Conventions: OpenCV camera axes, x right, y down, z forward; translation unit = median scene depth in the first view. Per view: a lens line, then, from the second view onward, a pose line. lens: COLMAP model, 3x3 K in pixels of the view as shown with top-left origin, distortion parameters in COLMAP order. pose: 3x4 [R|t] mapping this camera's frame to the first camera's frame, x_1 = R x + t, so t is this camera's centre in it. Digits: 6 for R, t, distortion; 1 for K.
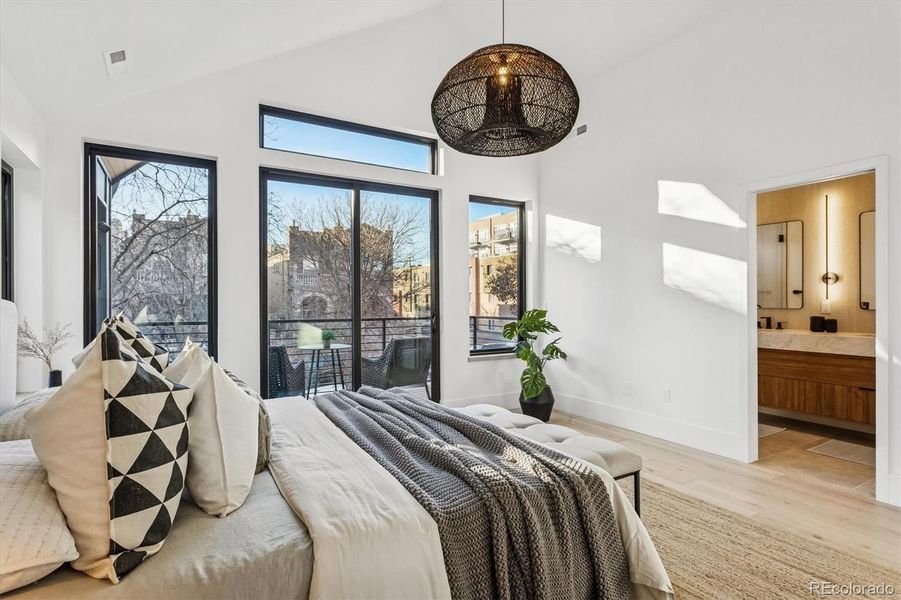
lens RADIAL K [[440.8, 0, 450.5], [0, 440.8, 300.0], [0, 0, 1]] dist [-0.000817, -0.000300]
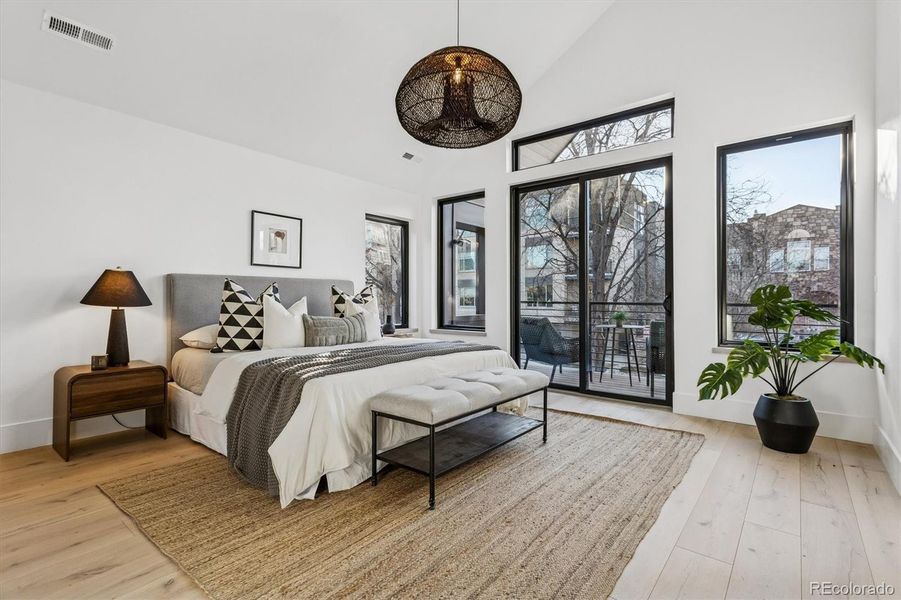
lens RADIAL K [[433.5, 0, 450.6], [0, 433.5, 289.2], [0, 0, 1]] dist [-0.000317, -0.000071]
pose [[0.351249, -0.000787, -0.936282, 1.003340], [0.000151, 1.000000, -0.000784, 0.030462], [0.936282, 0.000134, 0.351249, 0.450655]]
